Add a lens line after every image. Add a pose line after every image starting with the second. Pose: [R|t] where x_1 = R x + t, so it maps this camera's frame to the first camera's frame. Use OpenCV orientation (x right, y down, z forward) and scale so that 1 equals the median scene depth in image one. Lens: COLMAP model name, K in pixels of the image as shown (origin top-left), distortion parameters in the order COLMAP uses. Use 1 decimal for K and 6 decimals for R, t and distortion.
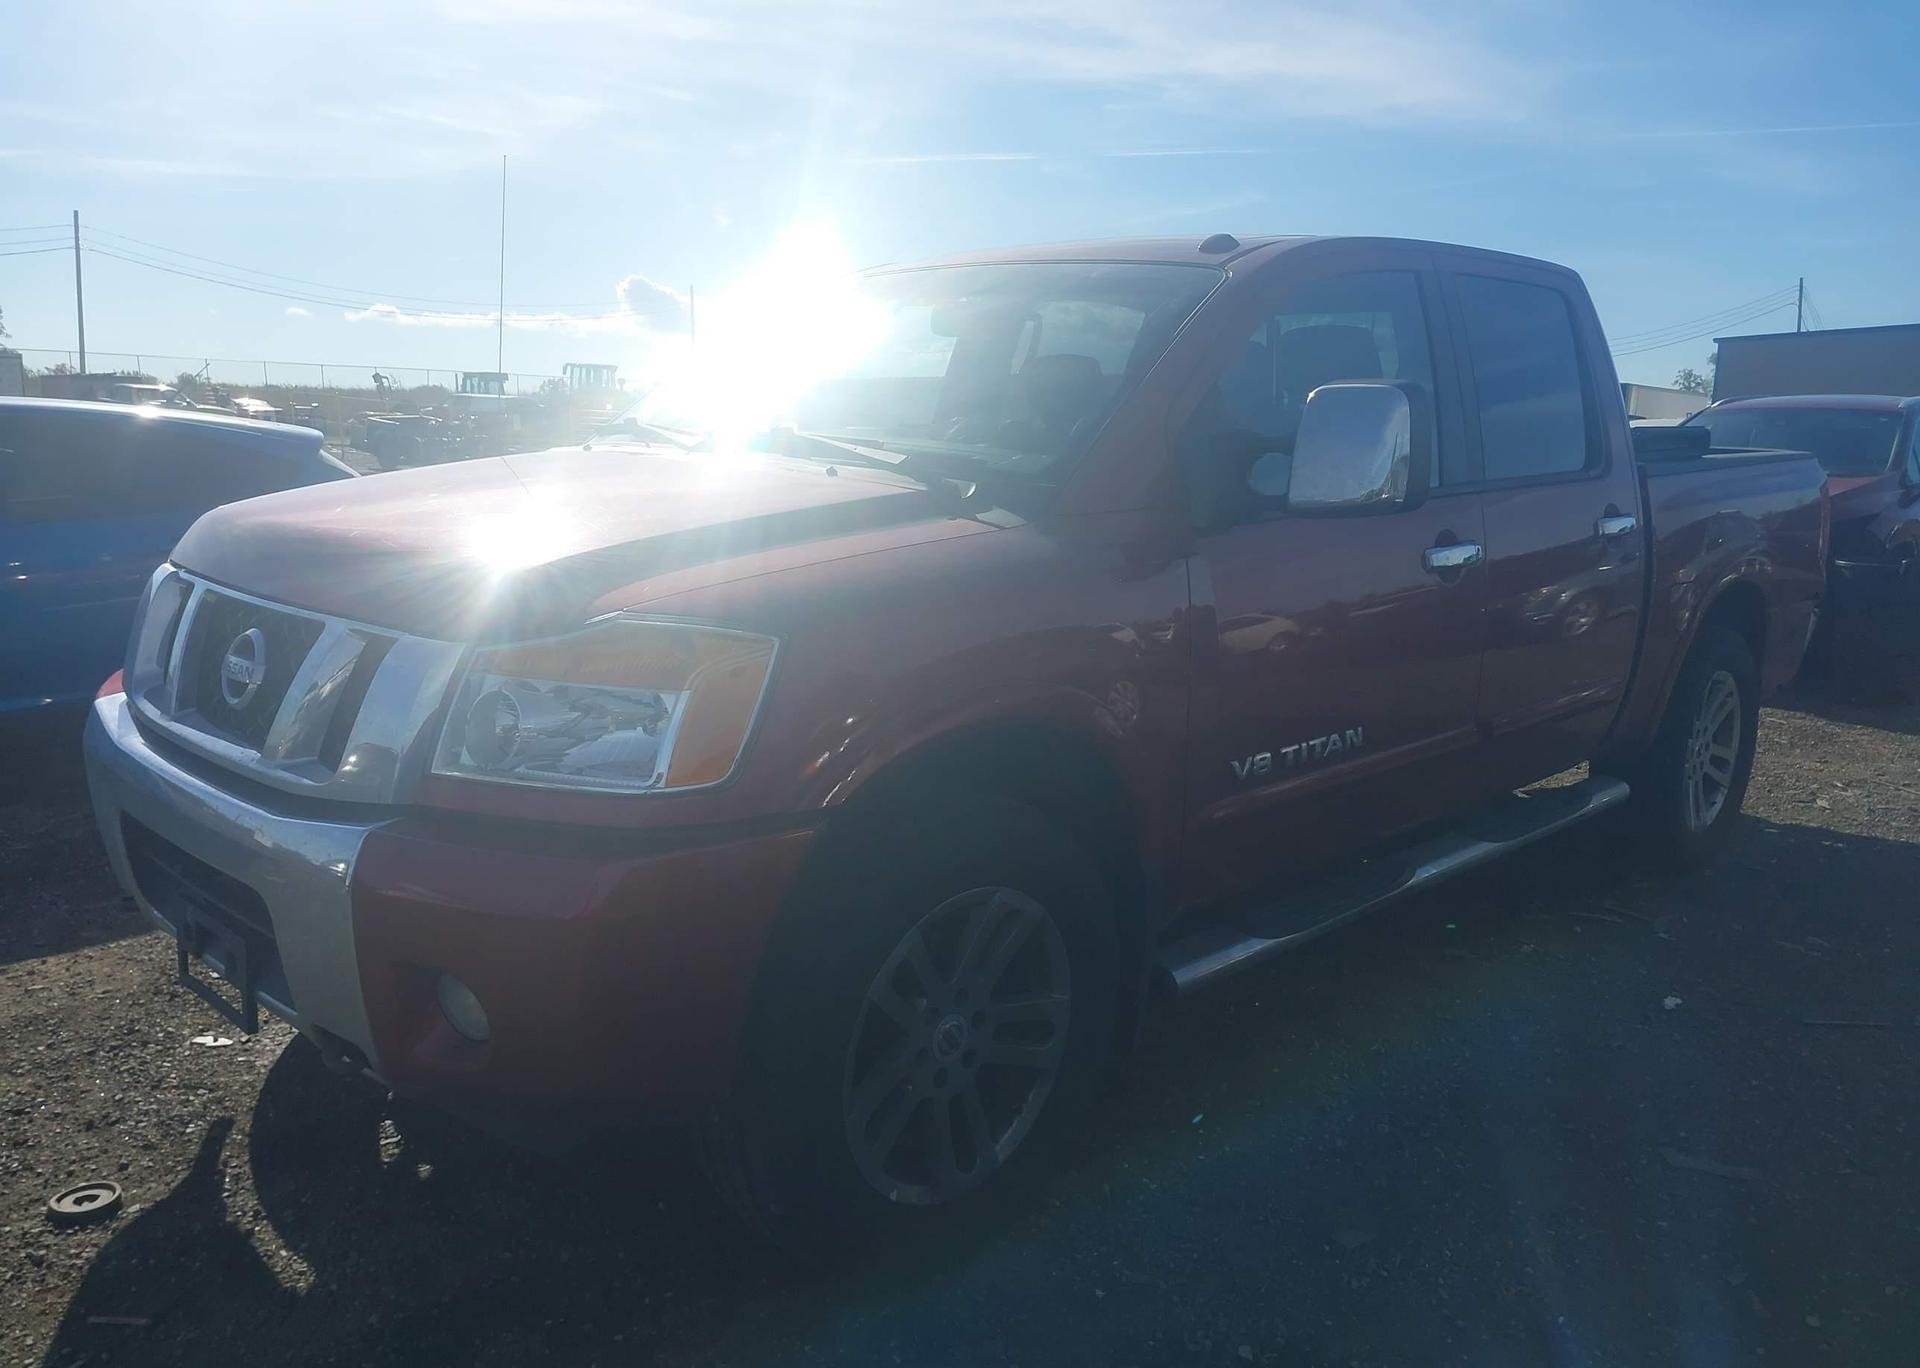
lens RADIAL K [[1499.0, 0, 955.9], [0, 1499.0, 695.4], [0, 0, 1]] dist [0.036090, -0.048045]
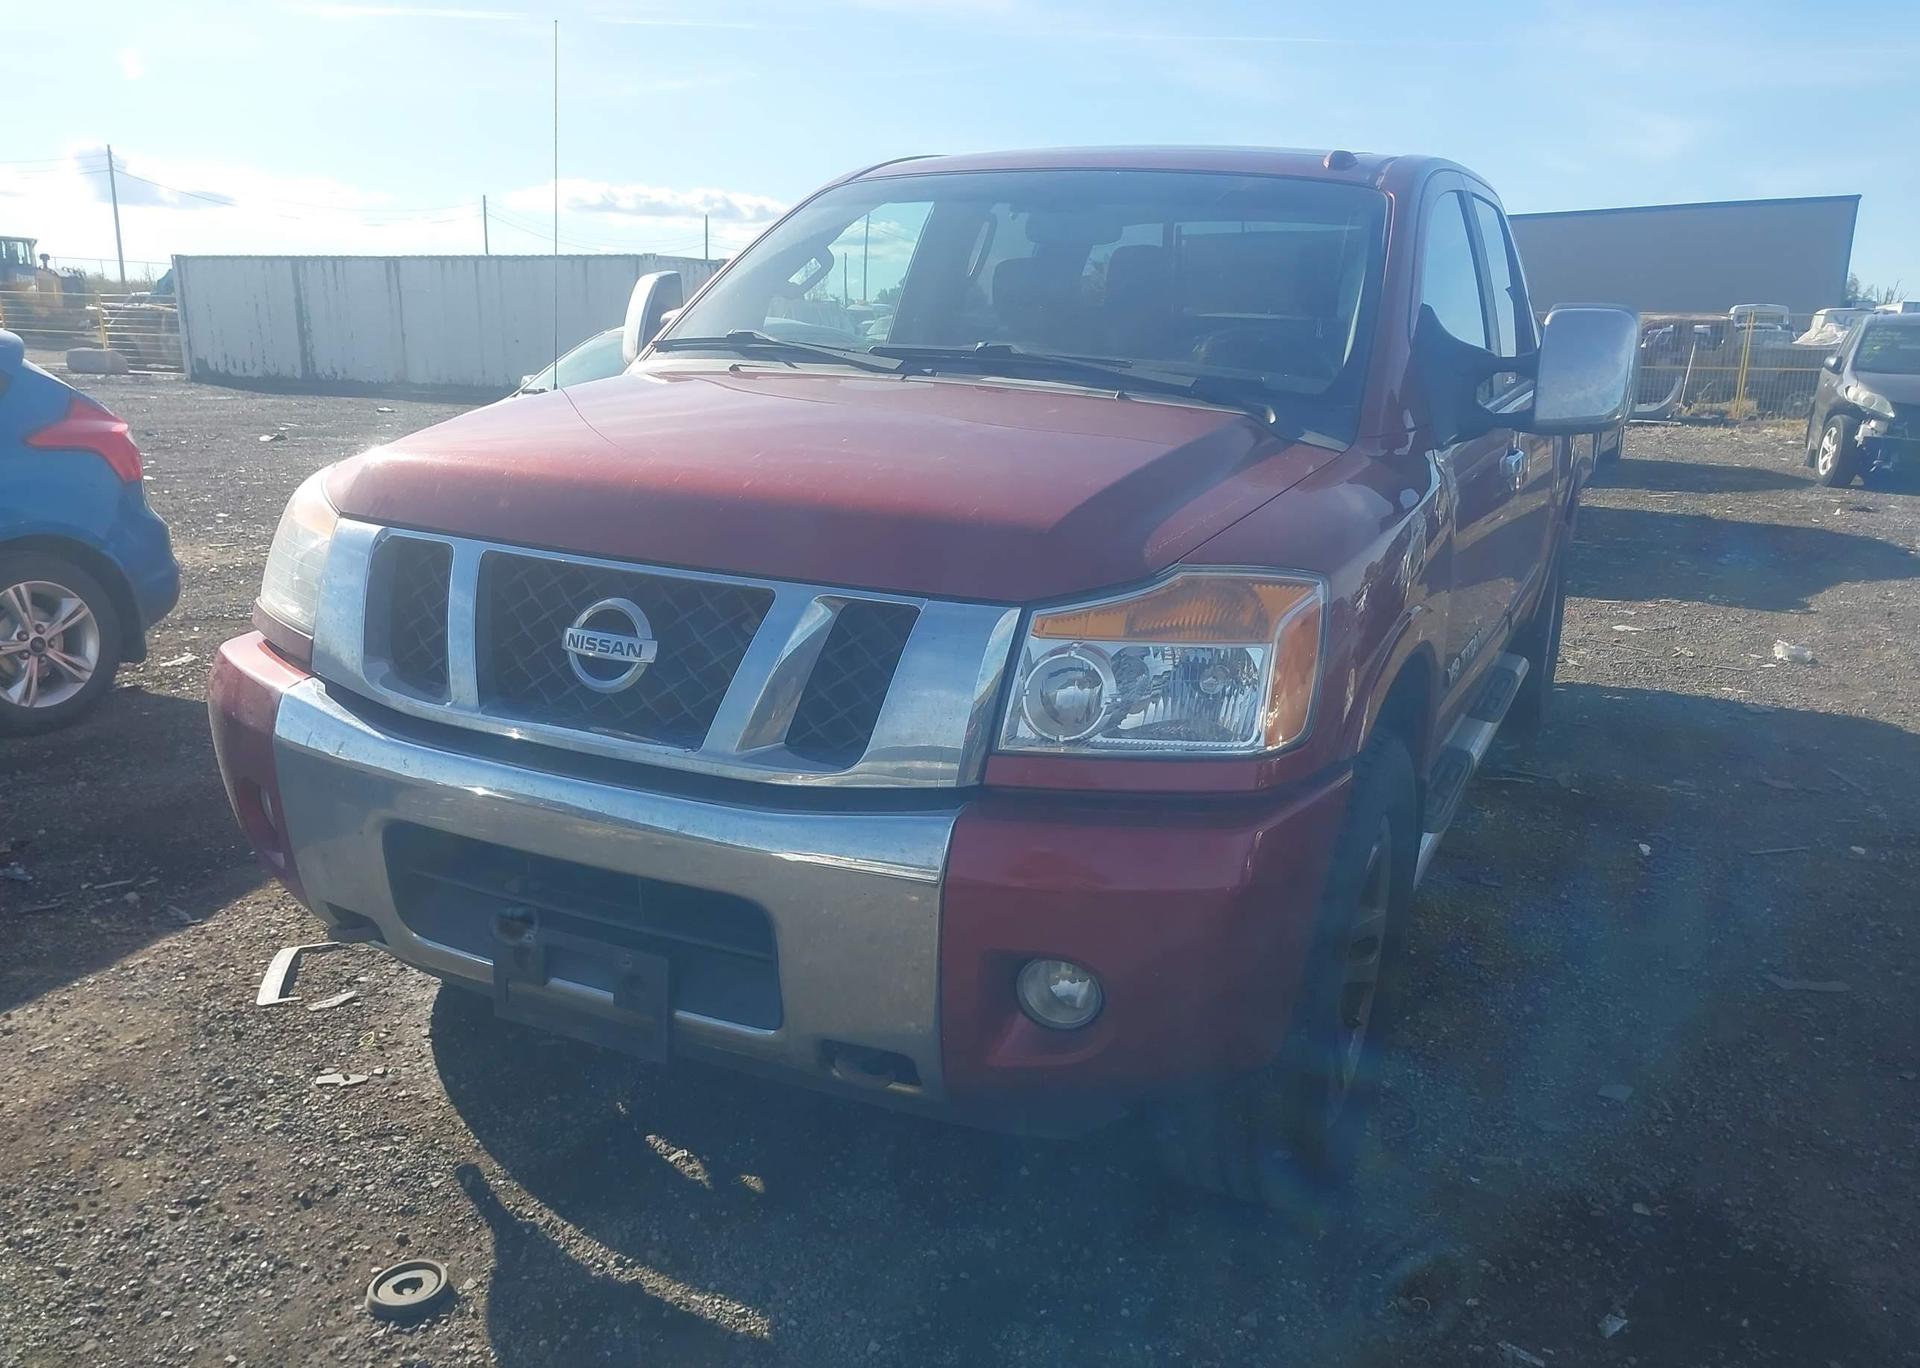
lens RADIAL K [[1499.0, 0, 965.0], [0, 1499.0, 674.2], [0, 0, 1]] dist [0.036090, -0.048045]
pose [[0.947175, -0.075908, 0.311605, -0.516465], [0.056905, 0.995948, 0.069642, -0.047894], [-0.315628, -0.048231, 0.947656, 0.117319]]
